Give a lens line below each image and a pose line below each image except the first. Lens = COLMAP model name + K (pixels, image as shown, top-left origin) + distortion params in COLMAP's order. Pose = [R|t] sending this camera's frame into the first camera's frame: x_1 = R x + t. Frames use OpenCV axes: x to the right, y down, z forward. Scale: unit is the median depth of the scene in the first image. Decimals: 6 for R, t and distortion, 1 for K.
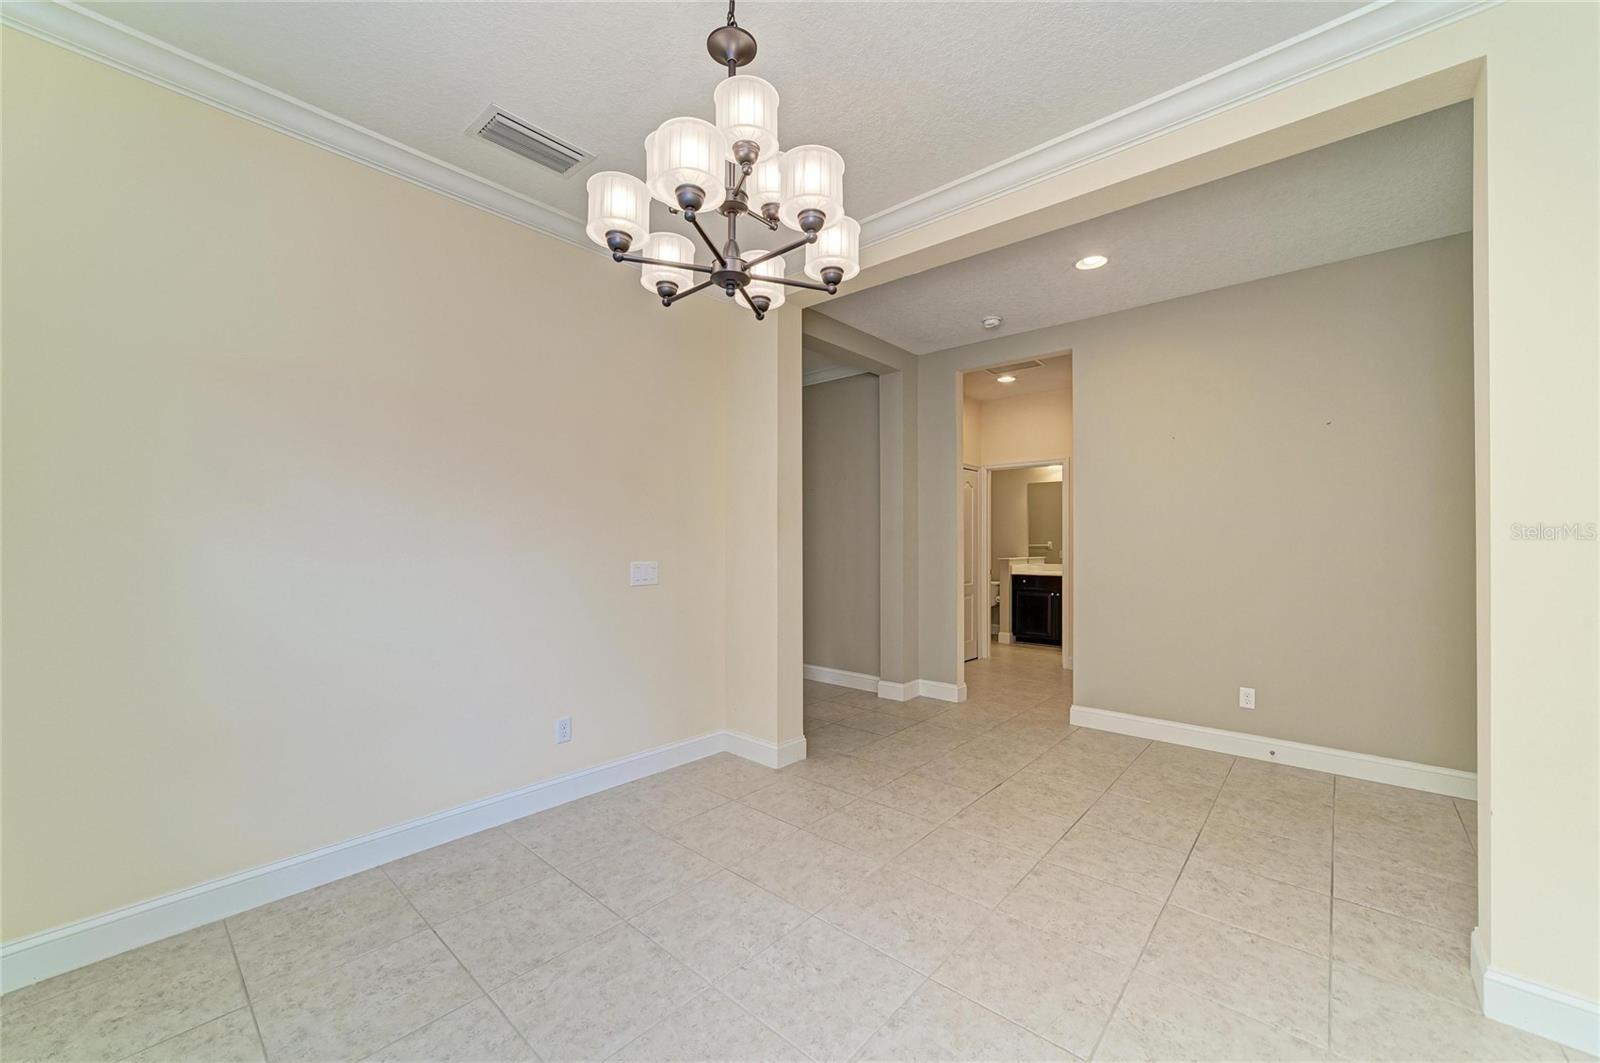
lens RADIAL K [[632.5, 0, 803.3], [0, 632.5, 539.7], [0, 0, 1]] dist [-0.010839, 0.004343]
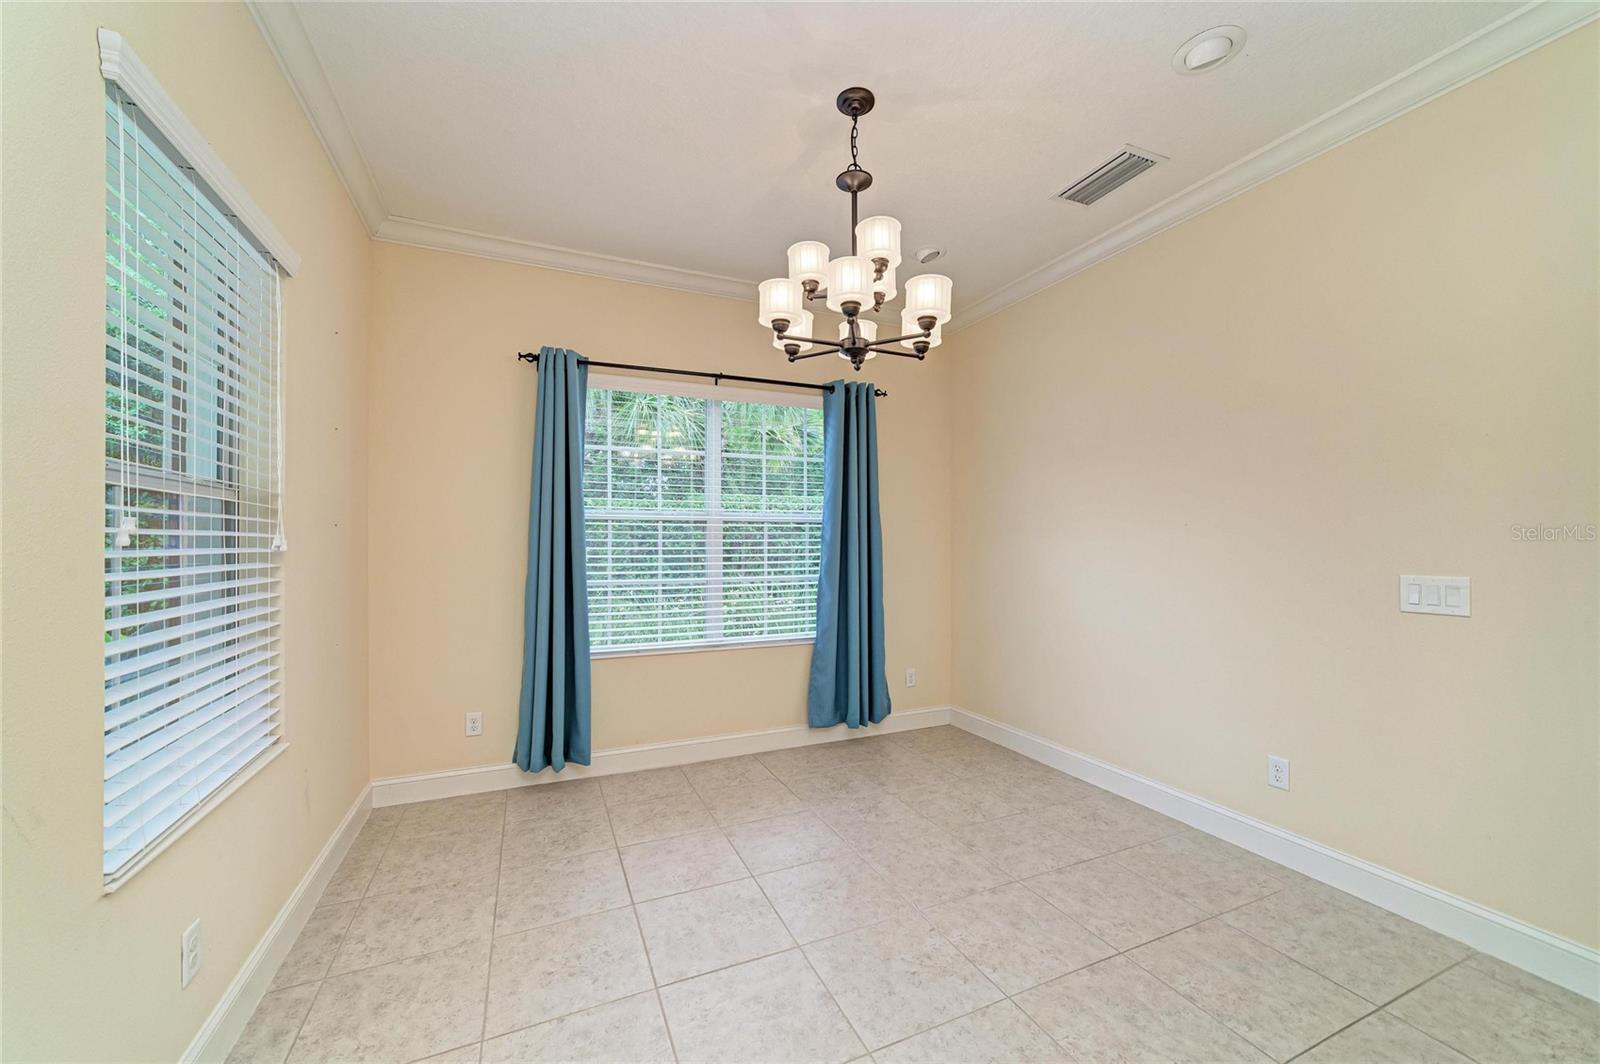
lens RADIAL K [[604.1, 0, 804.0], [0, 604.1, 537.2], [0, 0, 1]] dist [-0.019105, 0.006456]
pose [[-0.421124, -0.009131, -0.906957, 0.864601], [0.000019, 0.999949, -0.010076, -0.002169], [0.907003, -0.004260, -0.421103, 1.111394]]
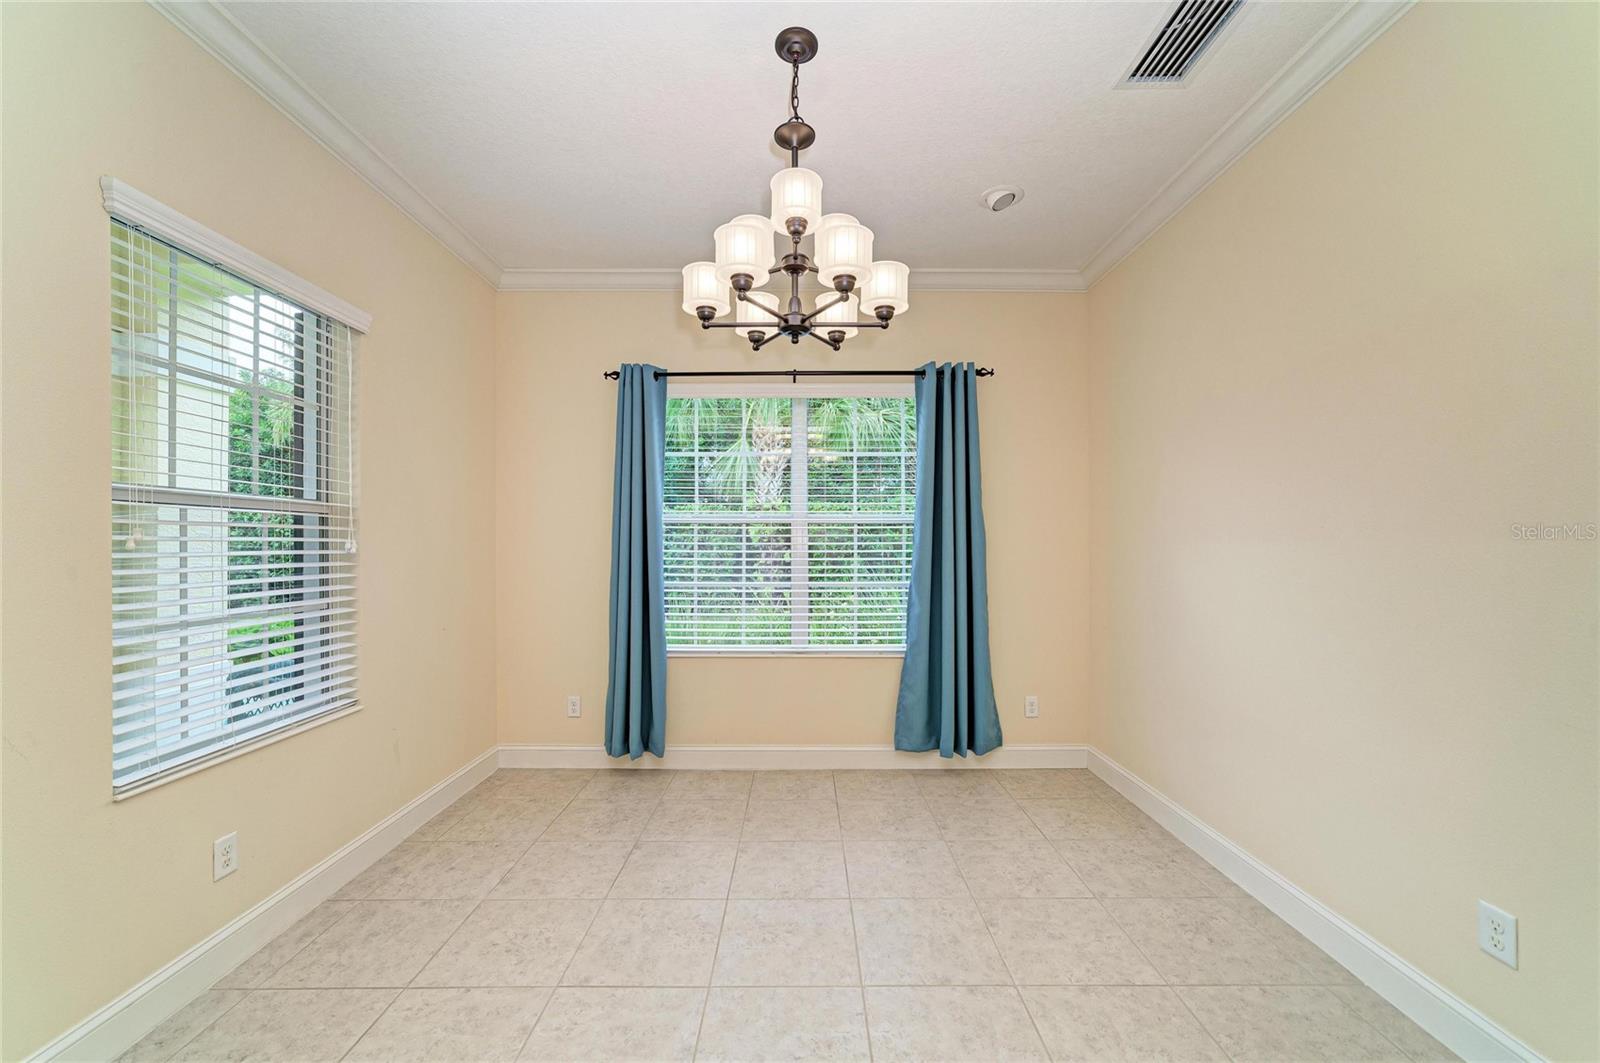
lens RADIAL K [[609.4, 0, 806.1], [0, 609.4, 540.1], [0, 0, 1]] dist [-0.018603, 0.006621]
pose [[-0.750379, -0.006831, -0.660972, 0.493976], [-0.001173, 0.999959, -0.009003, -0.004943], [0.661007, -0.005980, -0.750356, 1.444703]]
